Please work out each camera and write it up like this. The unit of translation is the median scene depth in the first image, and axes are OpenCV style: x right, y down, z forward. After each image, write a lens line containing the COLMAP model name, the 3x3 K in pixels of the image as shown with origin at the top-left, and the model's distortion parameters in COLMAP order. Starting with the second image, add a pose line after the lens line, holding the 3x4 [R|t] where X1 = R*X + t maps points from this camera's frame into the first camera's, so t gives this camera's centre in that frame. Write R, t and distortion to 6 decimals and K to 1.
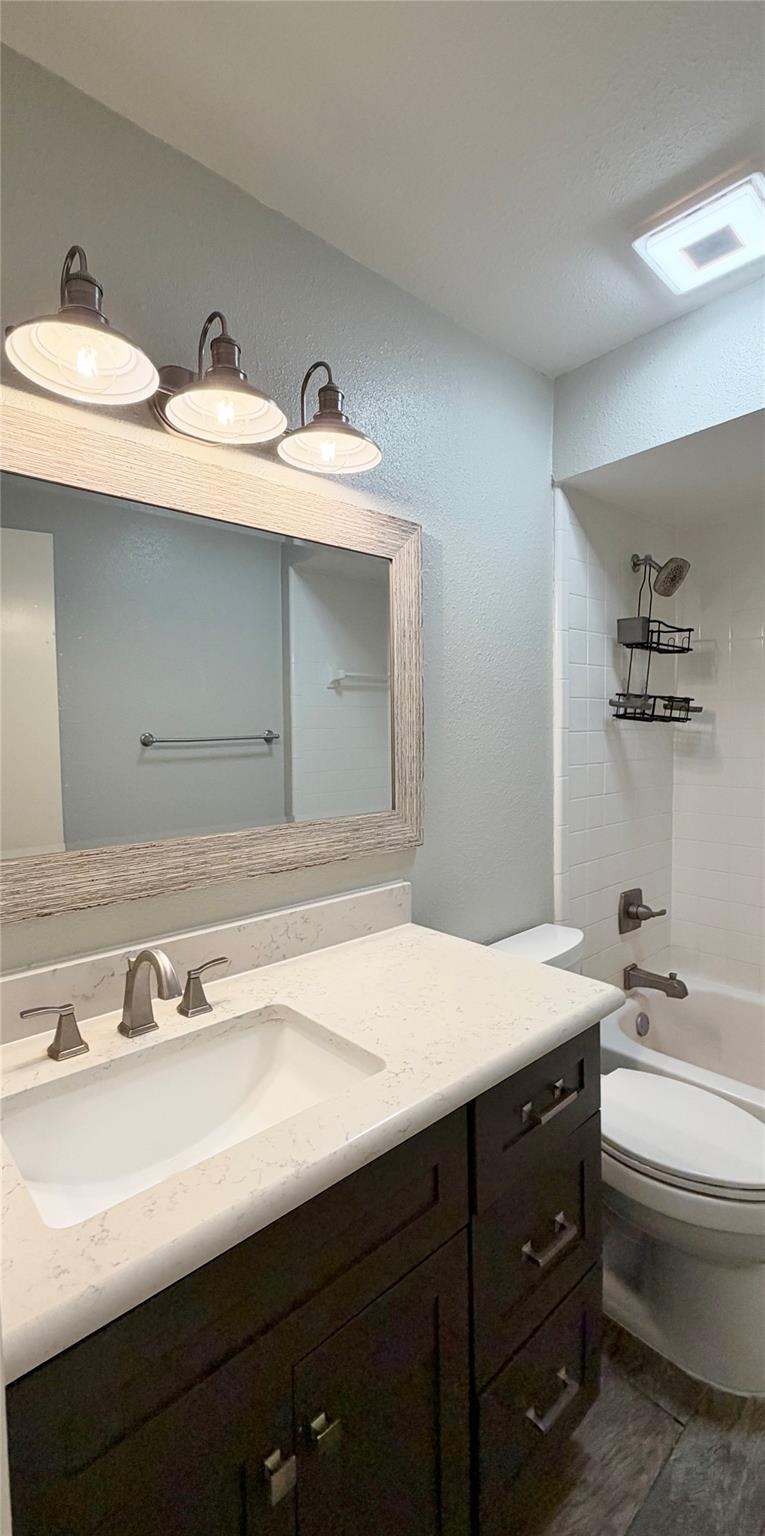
lens RADIAL K [[636.4, 0, 386.3], [0, 636.4, 764.6], [0, 0, 1]] dist [-0.000896, -0.000302]
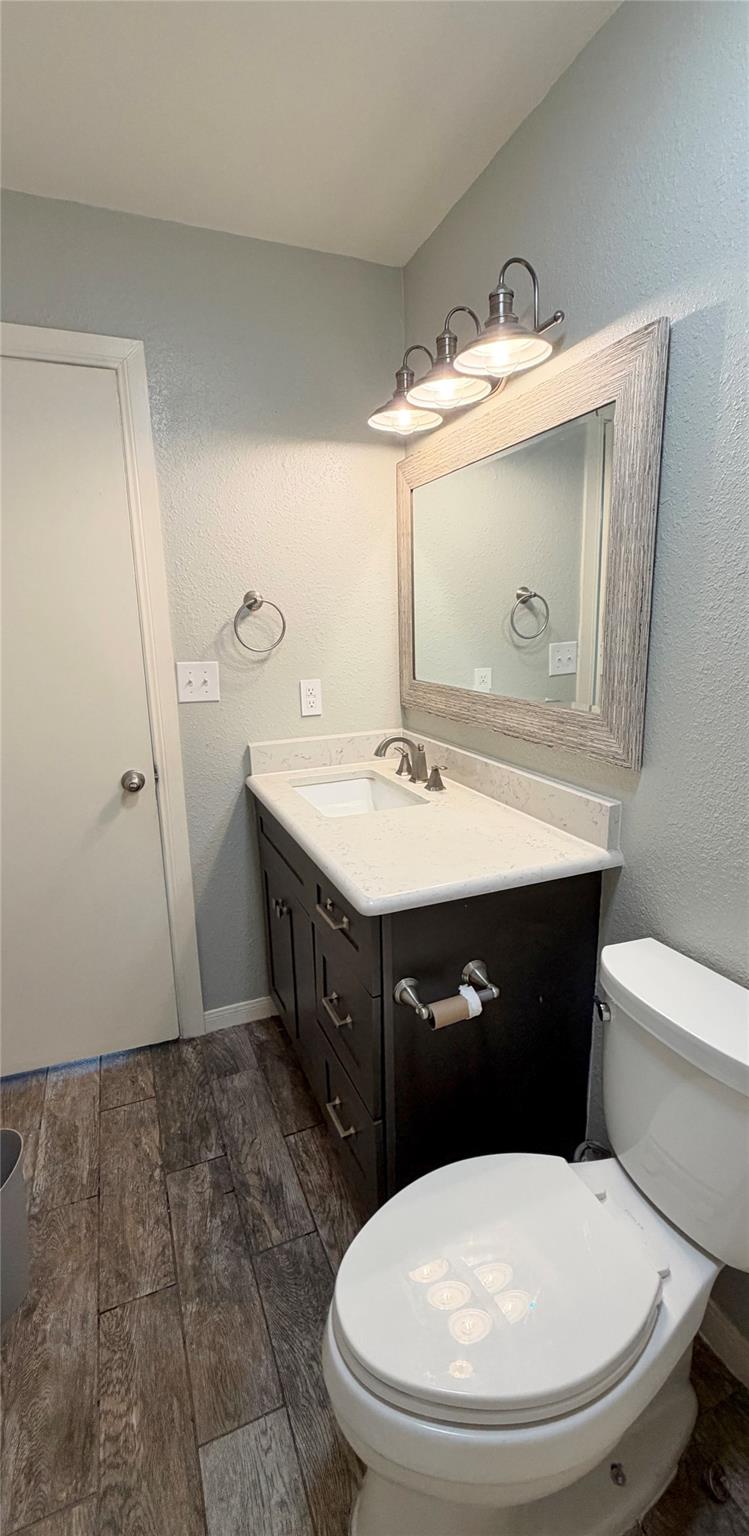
lens RADIAL K [[634.4, 0, 372.1], [0, 634.4, 765.4], [0, 0, 1]] dist [0.000975, 0.000038]
pose [[-0.342000, 0.234738, -0.909909, 1.026531], [-0.024956, 0.965687, 0.258508, -0.085908], [0.939369, 0.111117, -0.324406, 1.110552]]
